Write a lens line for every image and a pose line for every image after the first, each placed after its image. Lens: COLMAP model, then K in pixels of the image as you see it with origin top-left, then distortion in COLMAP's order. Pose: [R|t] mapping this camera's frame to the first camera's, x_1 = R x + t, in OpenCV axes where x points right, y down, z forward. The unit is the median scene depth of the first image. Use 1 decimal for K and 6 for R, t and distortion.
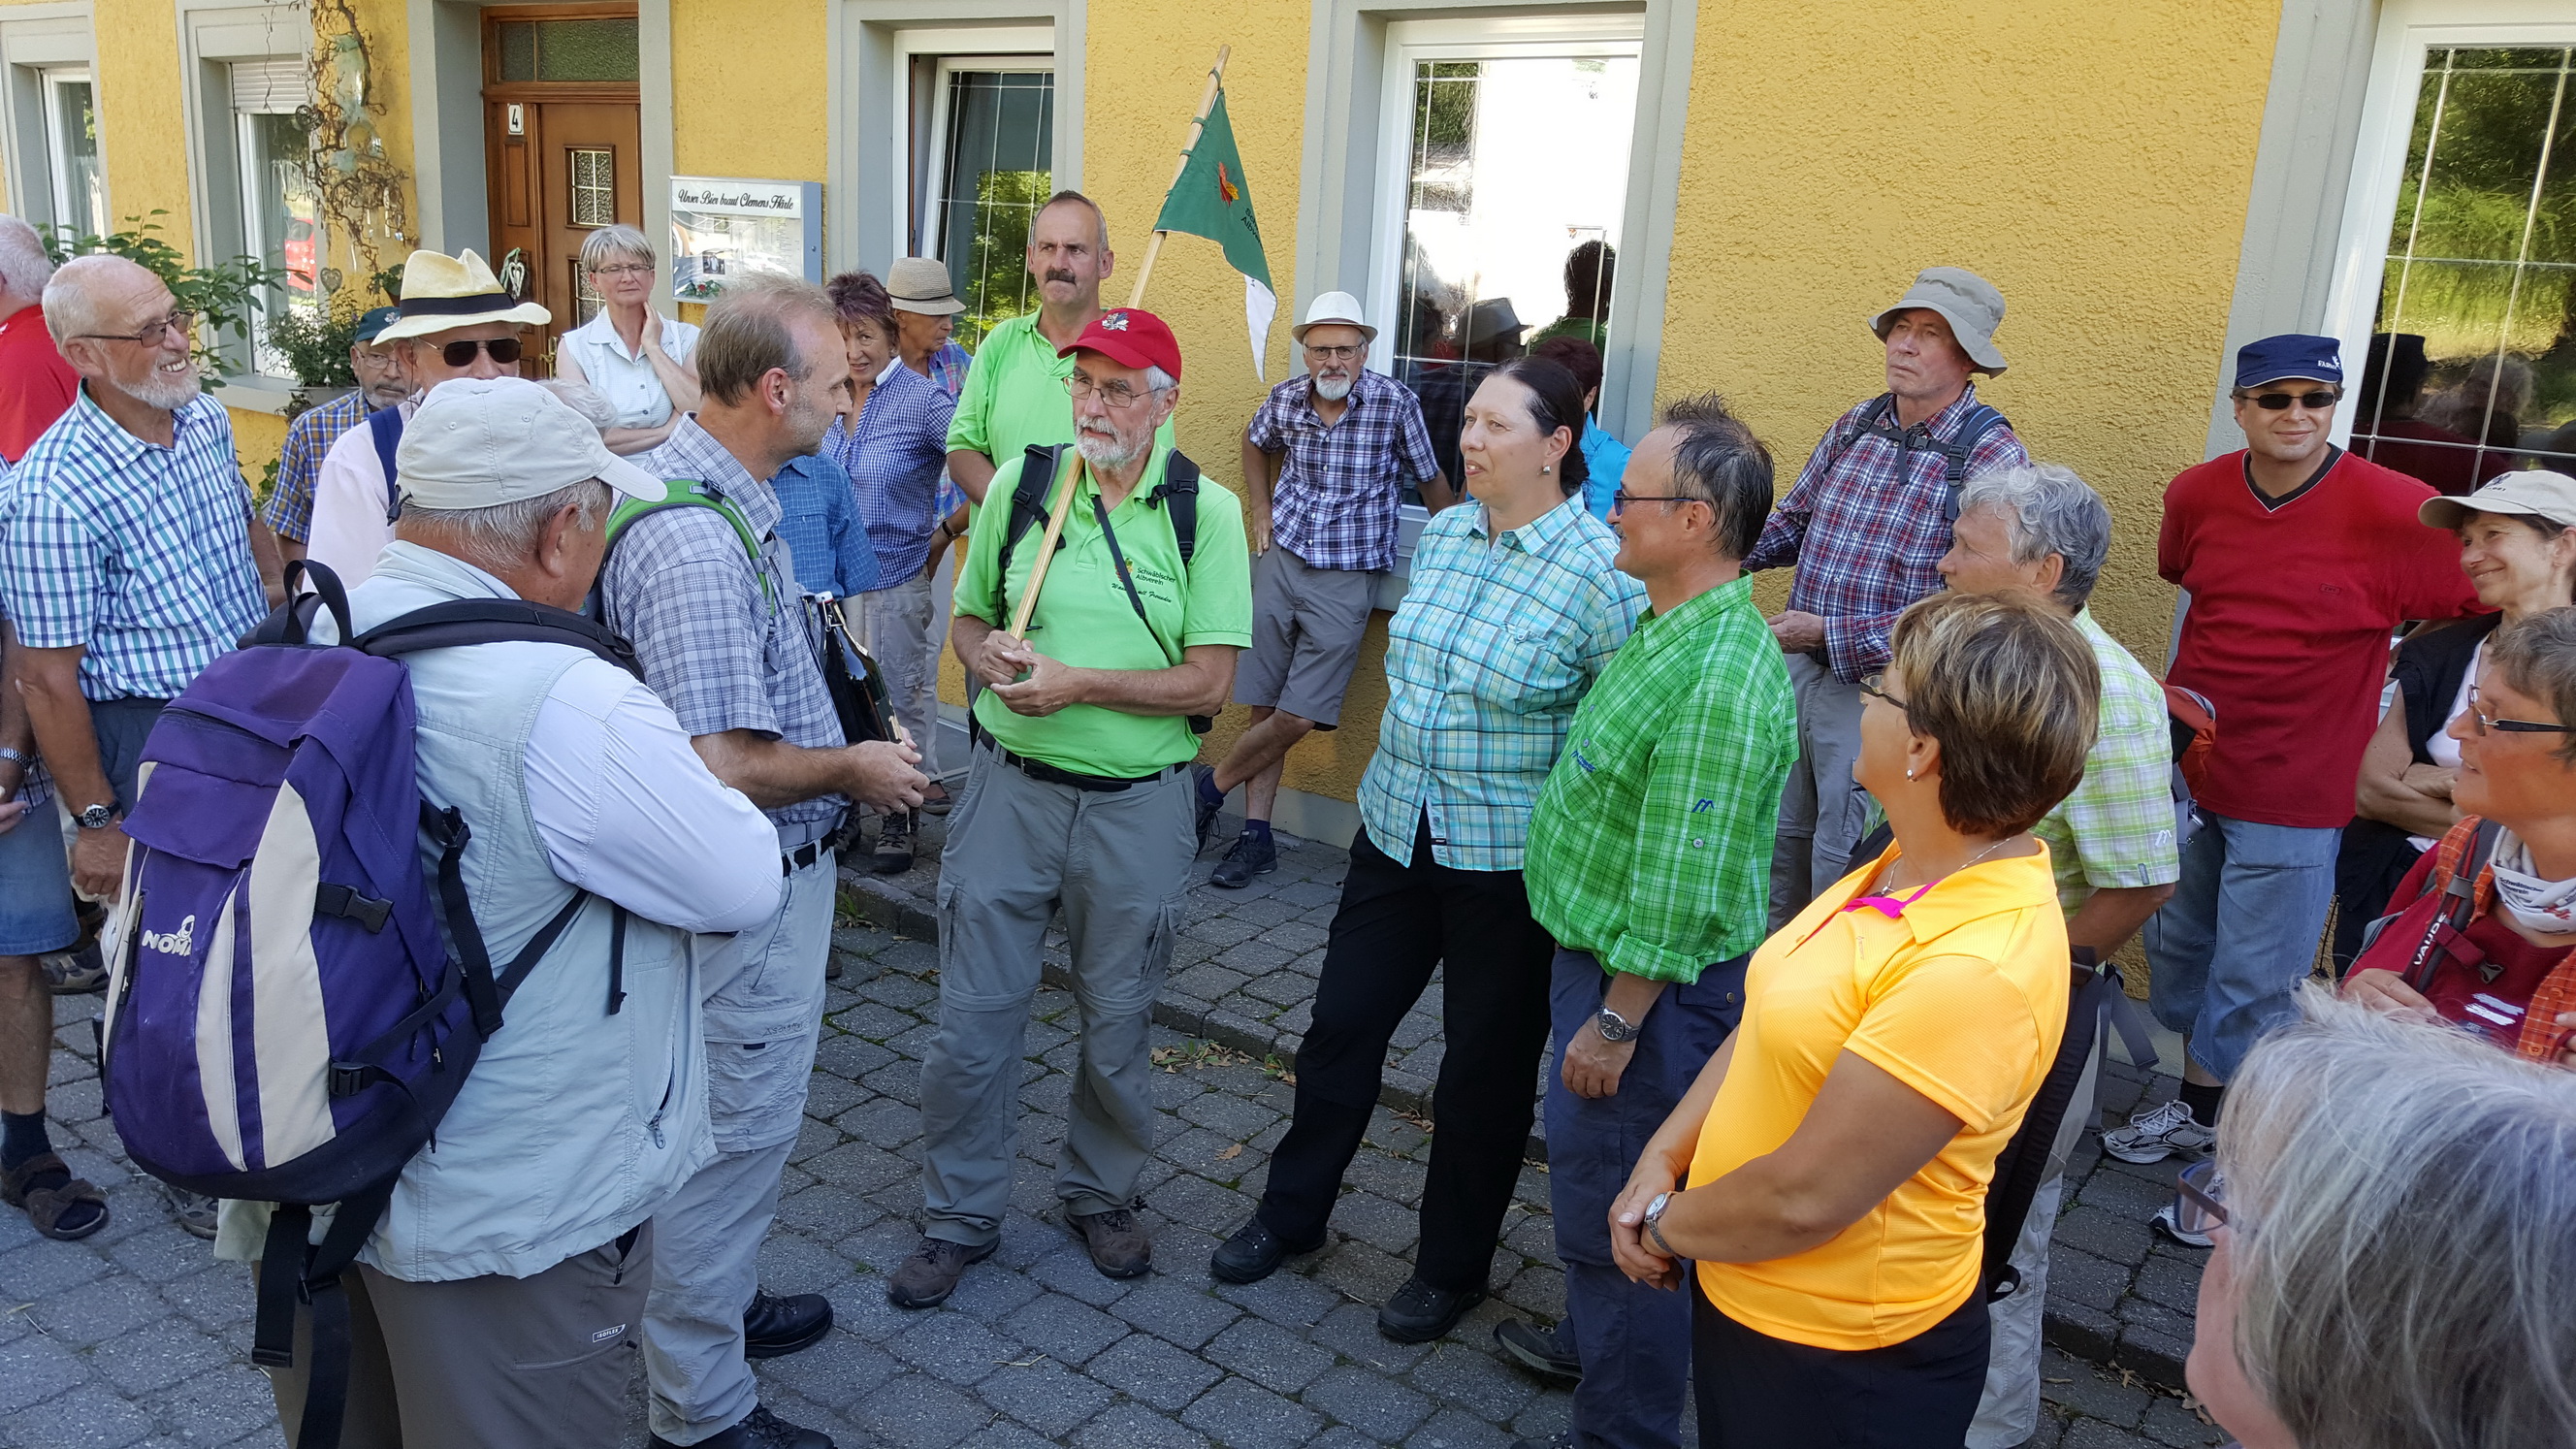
lens RADIAL K [[1883.7, 0, 1254.6], [0, 1883.7, 725.1], [0, 0, 1]] dist [0.063632, -0.095188]
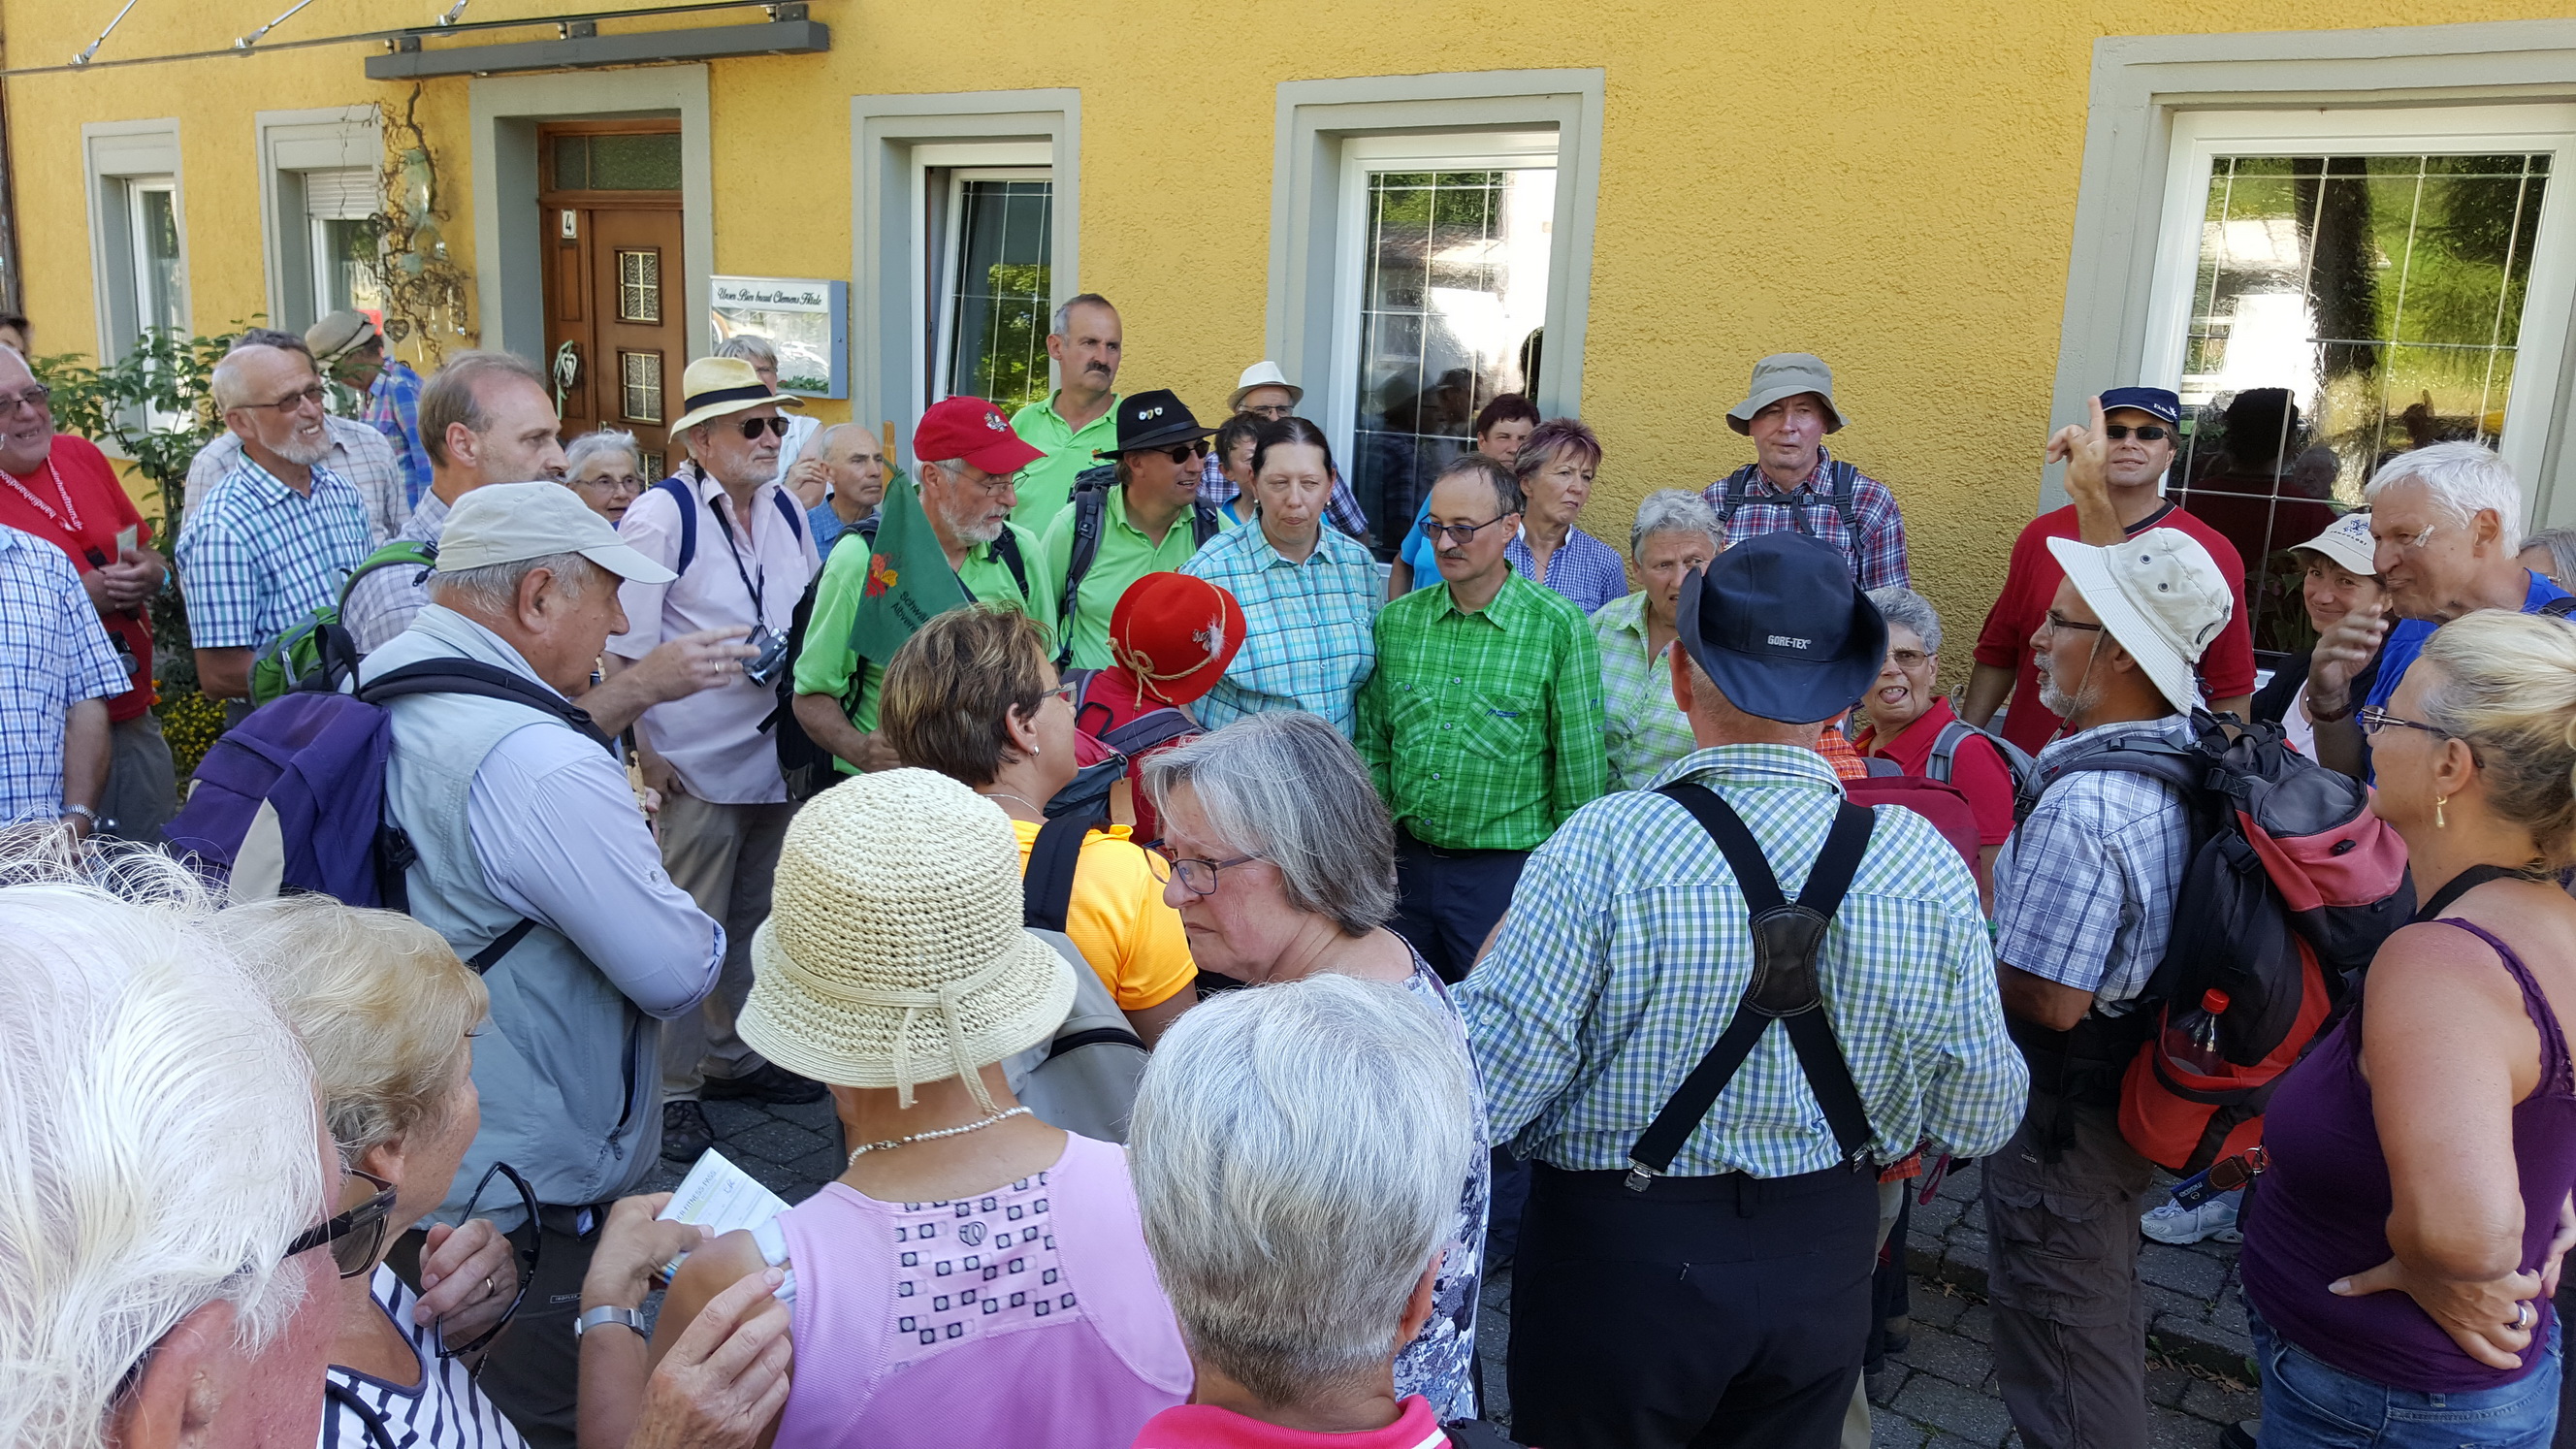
lens RADIAL K [[1883.7, 0, 1272.3], [0, 1883.7, 753.9], [0, 0, 1]] dist [0.063632, -0.095188]
pose [[0.999942, -0.006445, -0.008644, 0.029628], [0.006198, 0.999582, -0.028224, 0.024197], [0.008822, 0.028169, 0.999564, -0.101529]]
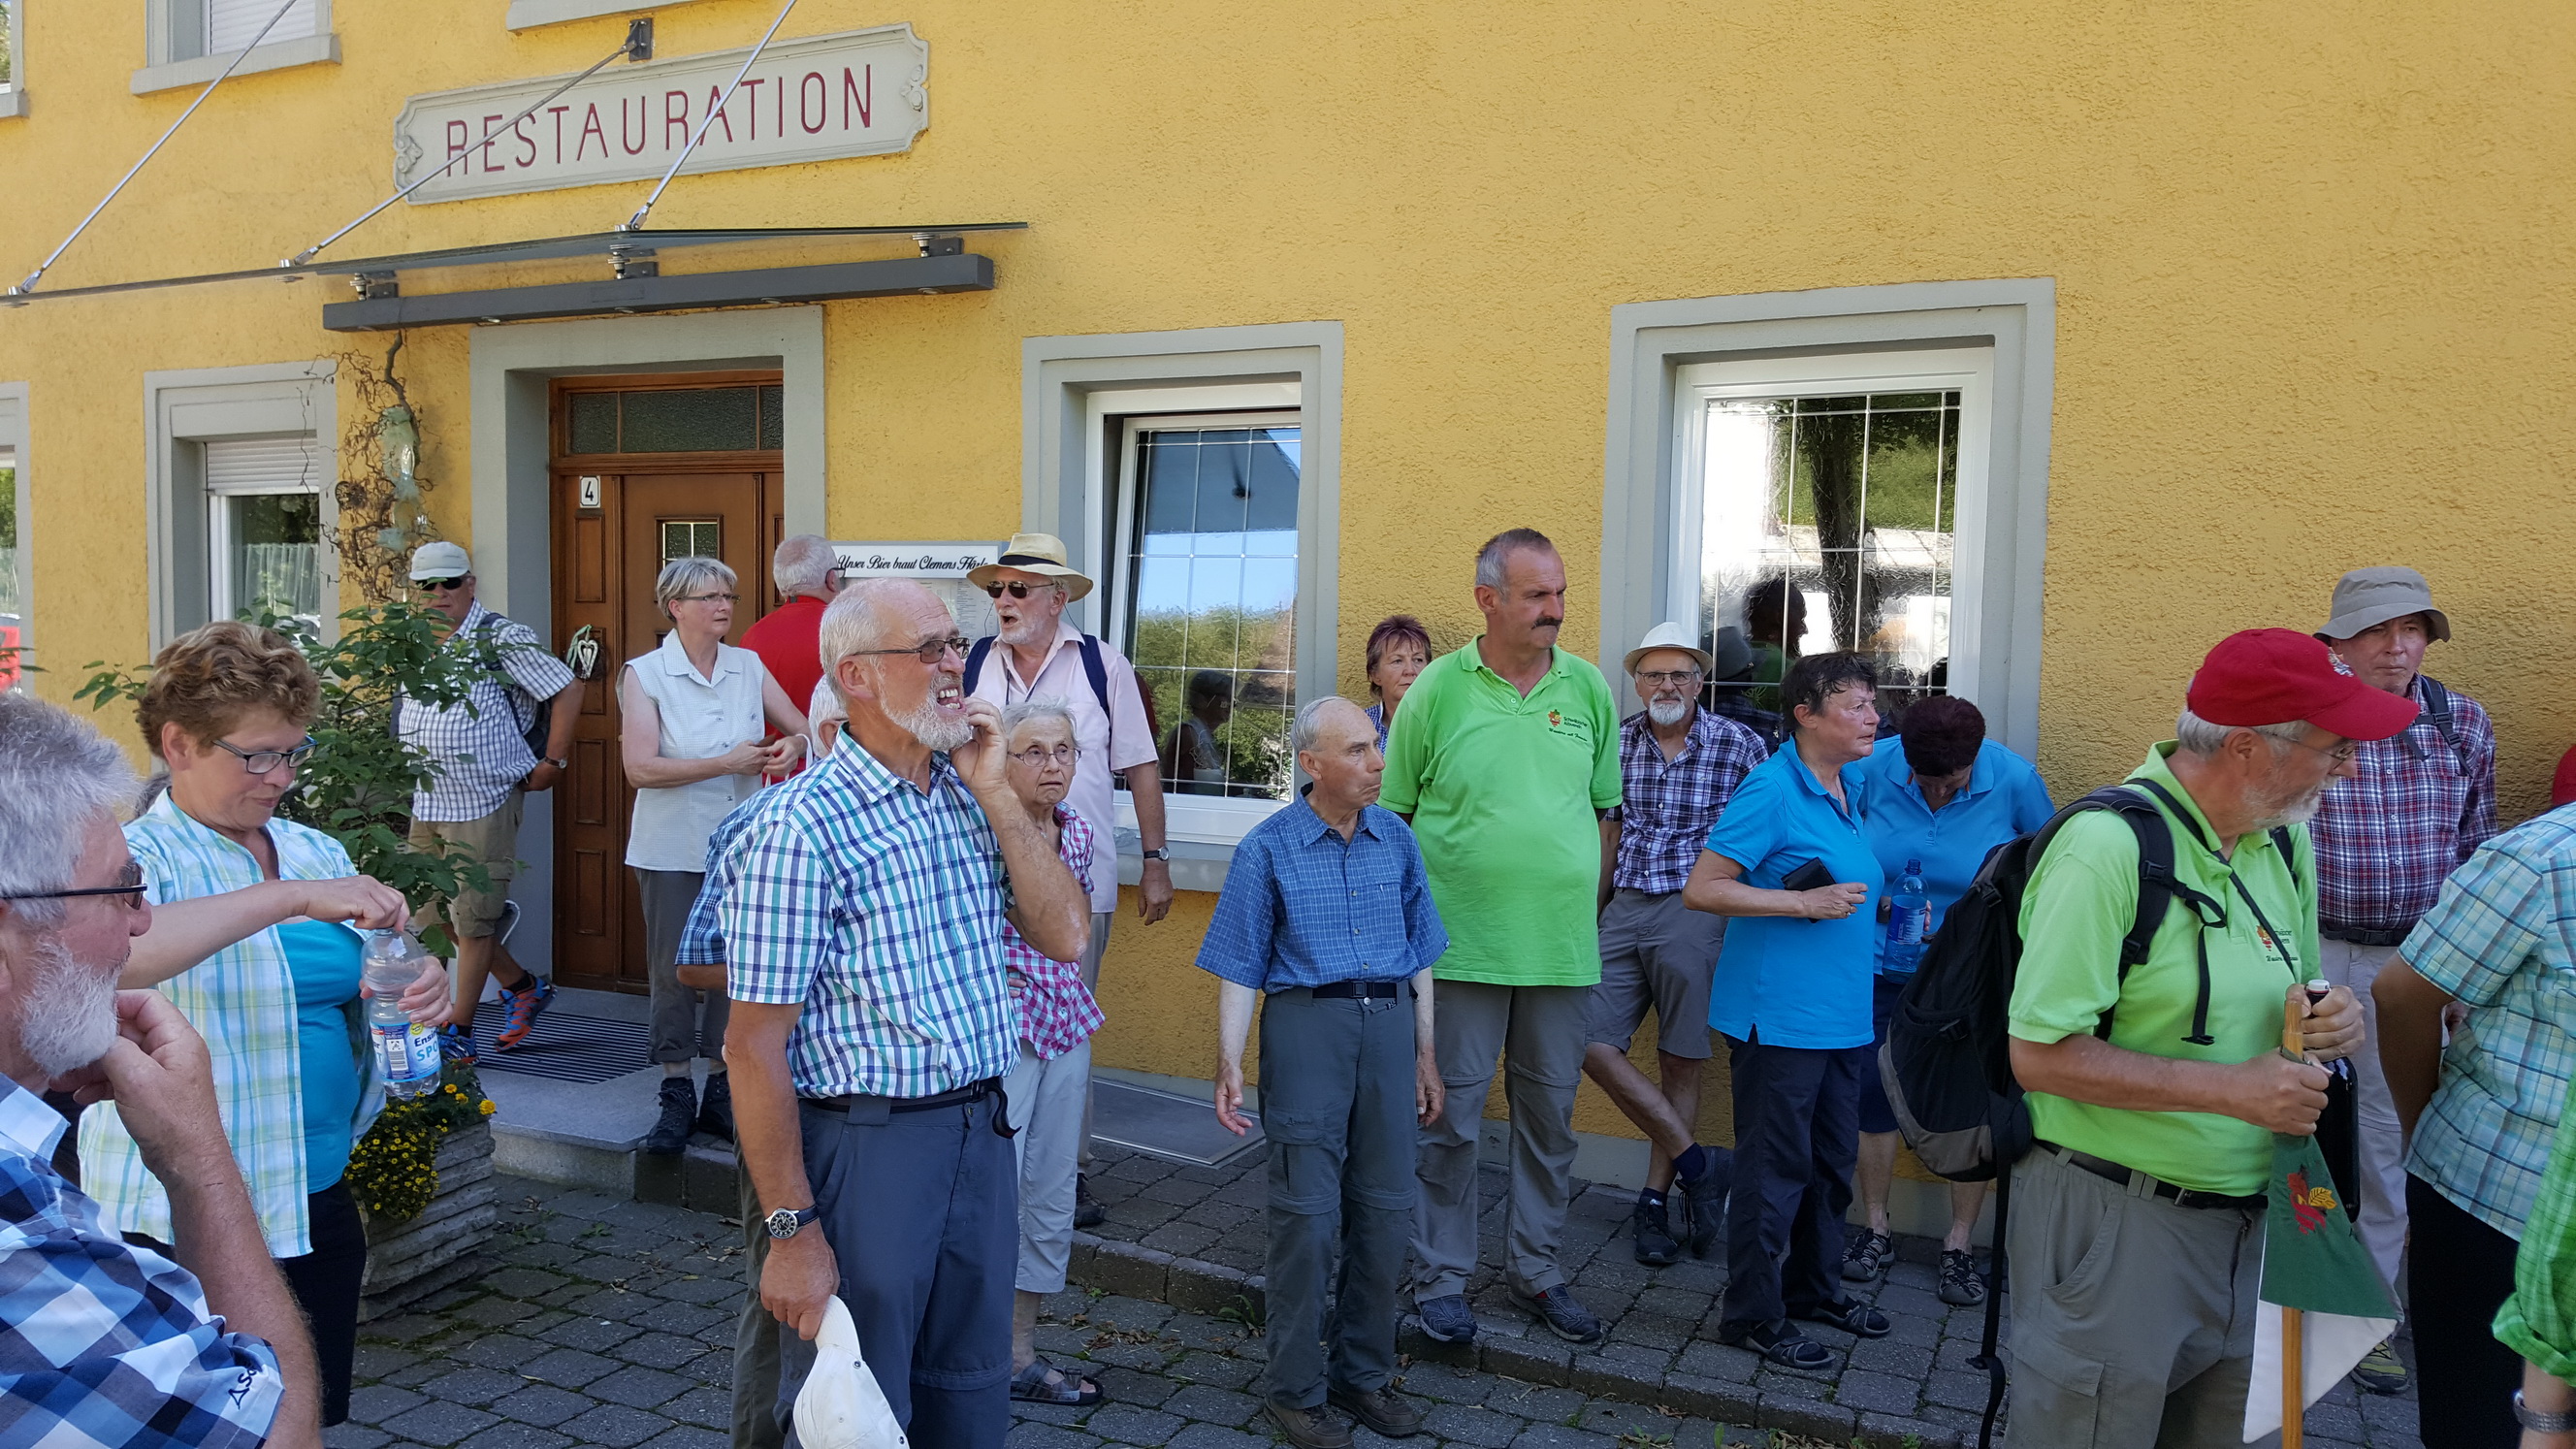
lens RADIAL K [[1883.7, 0, 1295.0], [0, 1883.7, 744.4], [0, 0, 1]] dist [0.063632, -0.095188]
pose [[0.982687, -0.044486, 0.179851, -0.274656], [0.076895, 0.981118, -0.177467, -0.005553], [-0.168560, 0.188224, 0.967553, 0.077177]]
